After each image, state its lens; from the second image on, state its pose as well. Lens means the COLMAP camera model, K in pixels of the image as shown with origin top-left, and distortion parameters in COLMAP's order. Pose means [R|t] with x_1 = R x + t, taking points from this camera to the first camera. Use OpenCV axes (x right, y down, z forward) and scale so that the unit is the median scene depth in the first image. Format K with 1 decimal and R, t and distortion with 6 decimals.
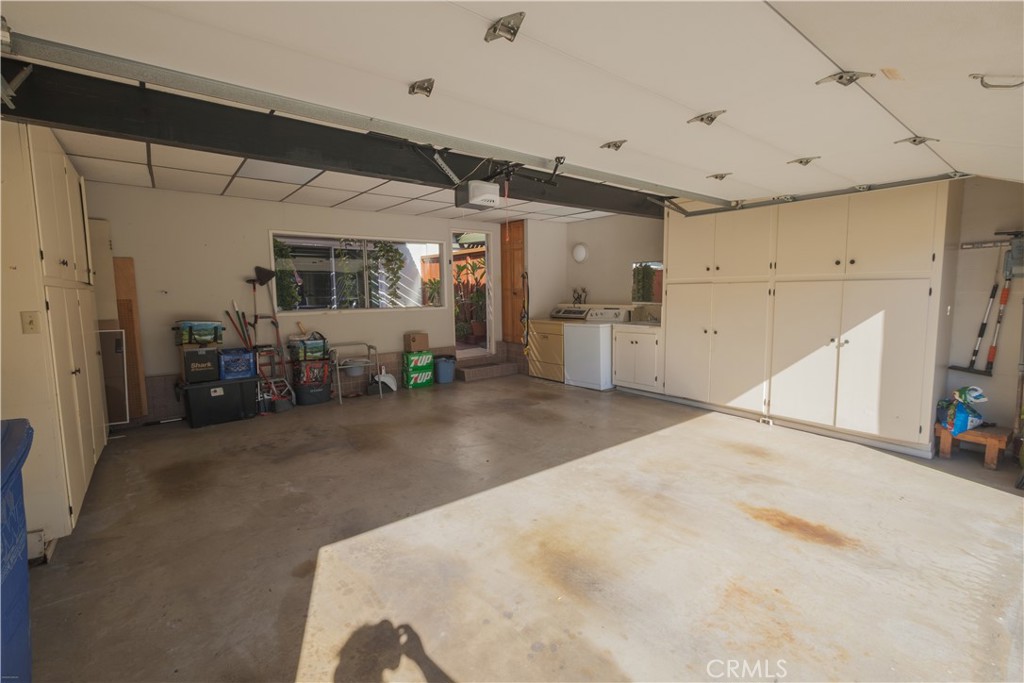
lens RADIAL K [[453.2, 0, 506.5], [0, 453.2, 338.2], [0, 0, 1]] dist [-0.002769, 0.000707]
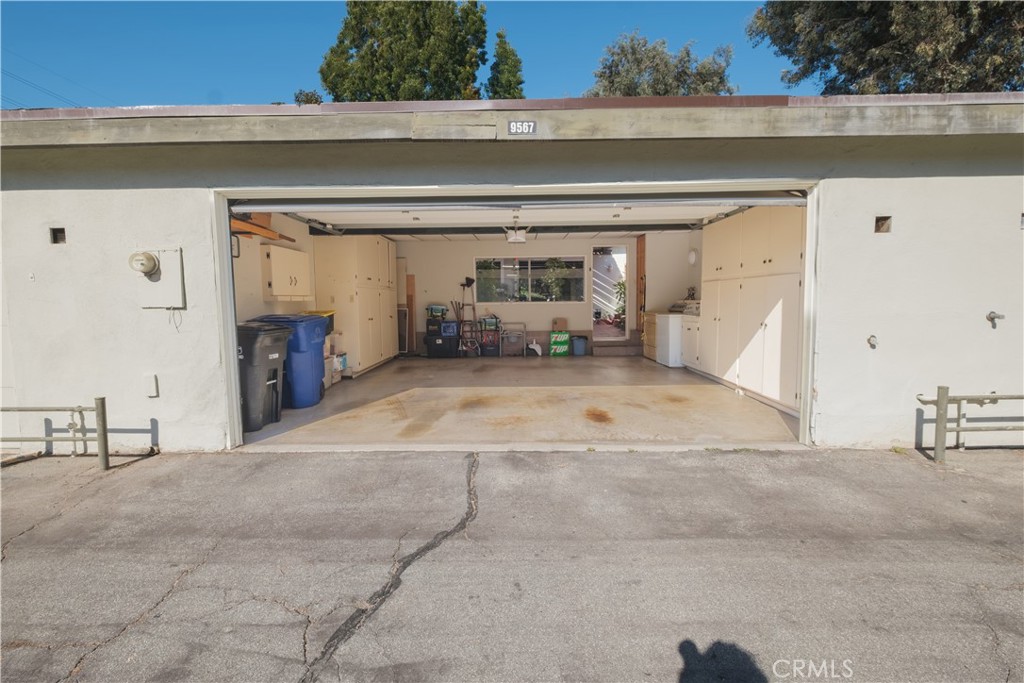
lens RADIAL K [[453.2, 0, 506.1], [0, 453.2, 339.4], [0, 0, 1]] dist [-0.002769, 0.000707]
pose [[0.775748, 0.058195, -0.628354, 0.760782], [-0.064085, 0.997856, 0.013299, 0.059292], [0.627780, 0.029951, 0.777814, -0.323332]]
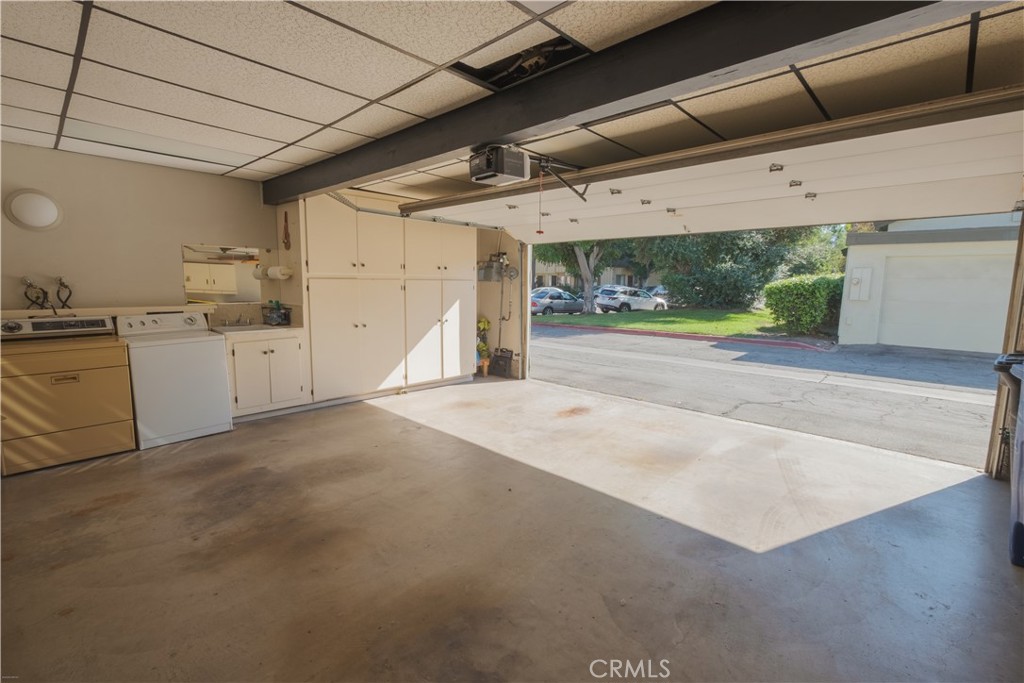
lens RADIAL K [[453.2, 0, 504.4], [0, 453.2, 337.3], [0, 0, 1]] dist [-0.002769, 0.000707]
pose [[-0.139650, -0.108579, 0.984230, -0.603319], [0.094528, 0.987968, 0.122404, -0.081364], [-0.985679, 0.110131, -0.127706, 0.781504]]
